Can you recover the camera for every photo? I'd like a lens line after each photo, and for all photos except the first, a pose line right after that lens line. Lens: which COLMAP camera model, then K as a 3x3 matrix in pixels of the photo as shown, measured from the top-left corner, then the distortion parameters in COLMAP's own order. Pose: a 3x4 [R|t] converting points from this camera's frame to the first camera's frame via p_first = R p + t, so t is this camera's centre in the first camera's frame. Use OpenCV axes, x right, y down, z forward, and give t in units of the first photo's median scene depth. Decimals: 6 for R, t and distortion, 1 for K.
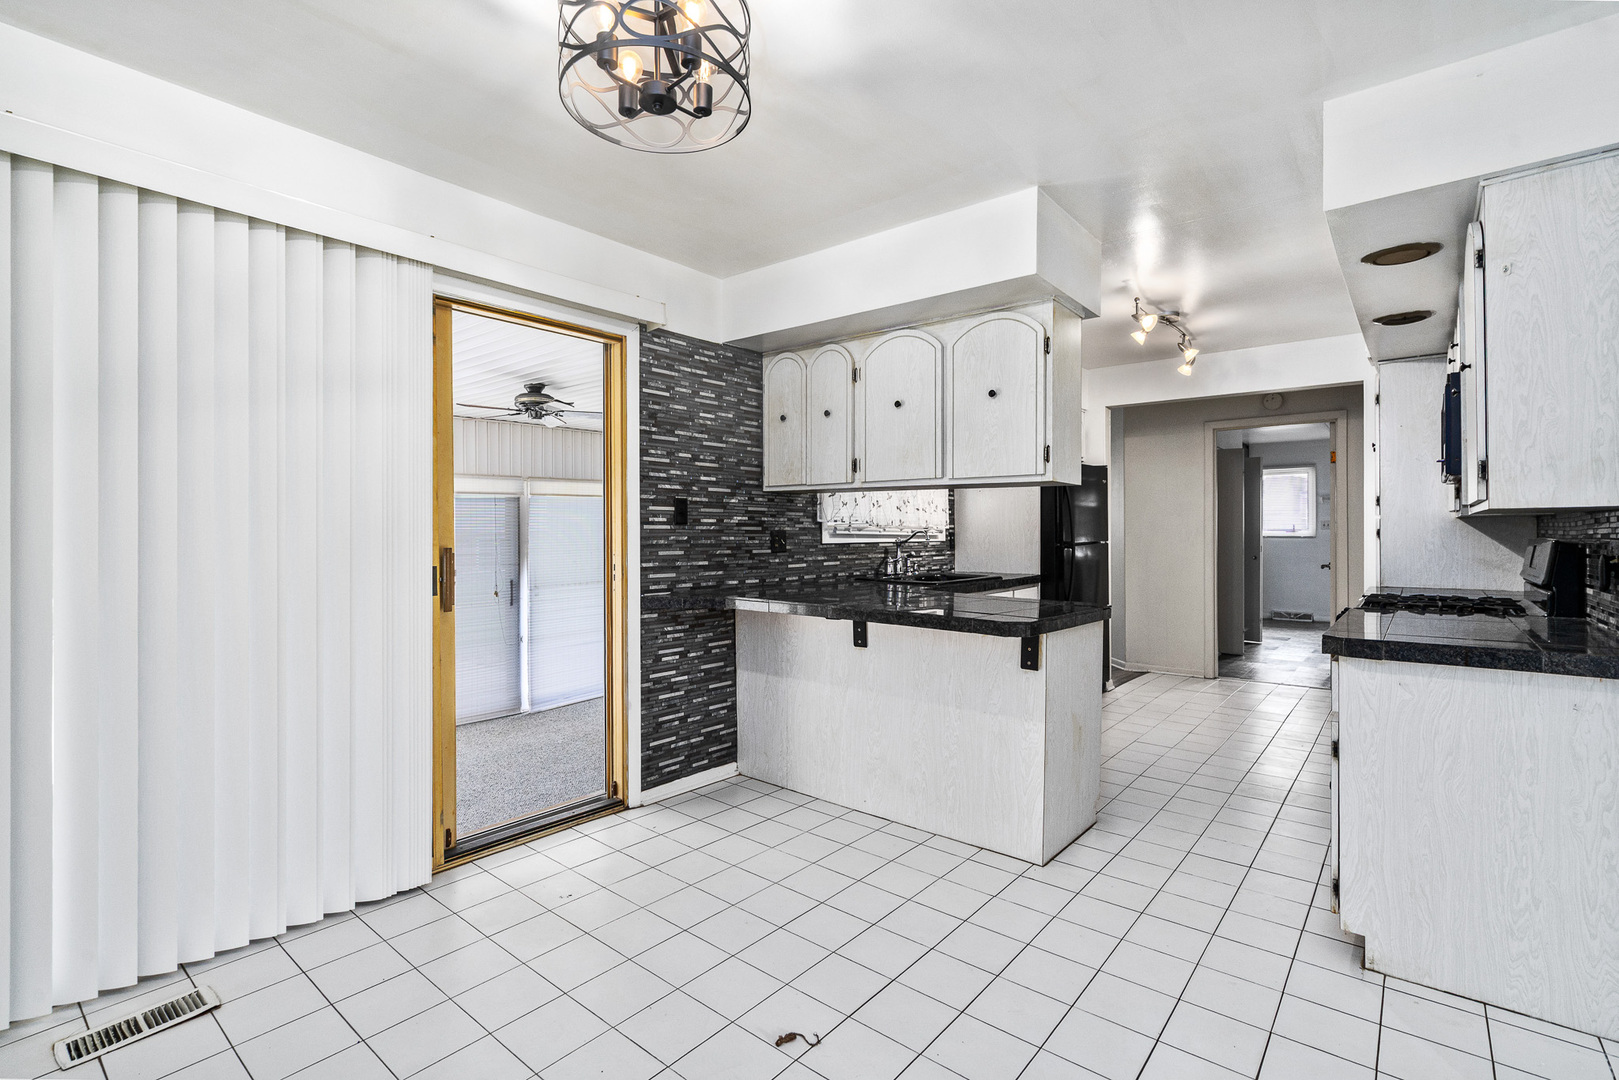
lens RADIAL K [[744.3, 0, 808.5], [0, 744.3, 536.3], [0, 0, 1]] dist [-0.001067, 0.000142]
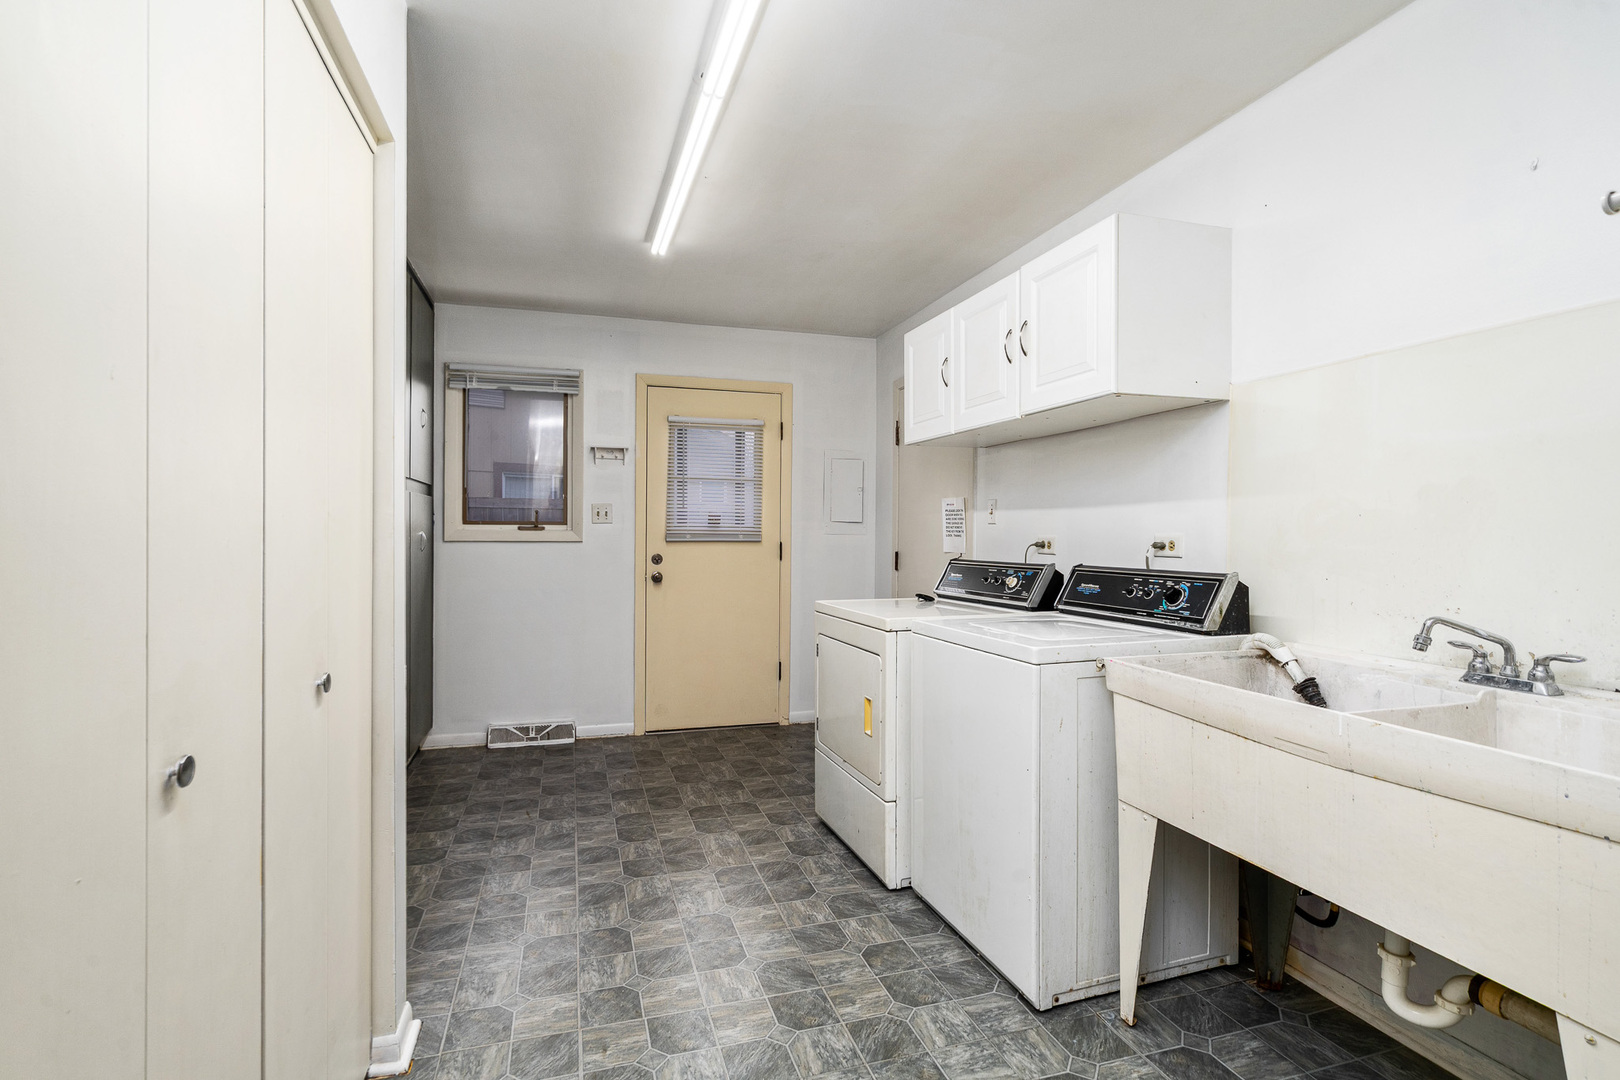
lens RADIAL K [[744.8, 0, 801.4], [0, 744.8, 534.7], [0, 0, 1]] dist [-0.001067, 0.000142]
pose [[0.542616, 0.003070, 0.839975, 0.960575], [-0.004982, 0.999987, -0.000436, -0.011376], [-0.839966, -0.003948, 0.542625, 1.628857]]
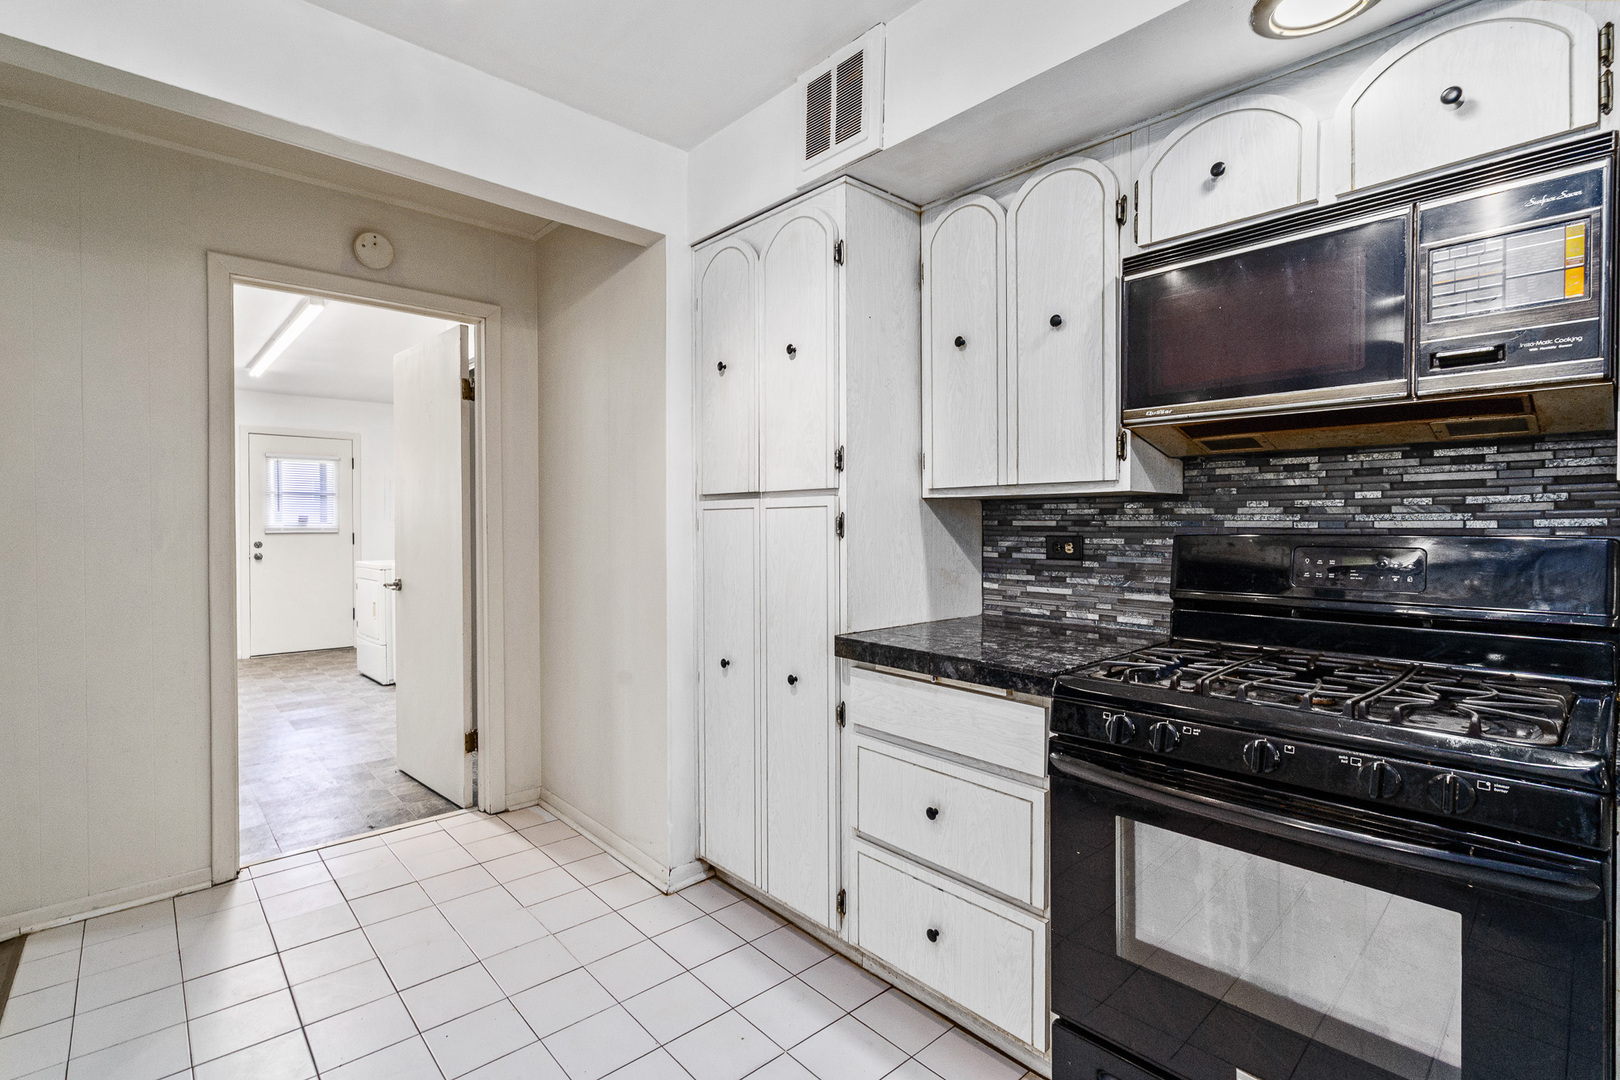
lens RADIAL K [[744.8, 0, 811.4], [0, 744.8, 530.5], [0, 0, 1]] dist [-0.001067, 0.000142]
pose [[0.136365, -0.000273, 0.990659, 0.254870], [0.002717, 0.999996, -0.000099, -0.003611], [-0.990655, 0.002705, 0.136366, 0.919316]]
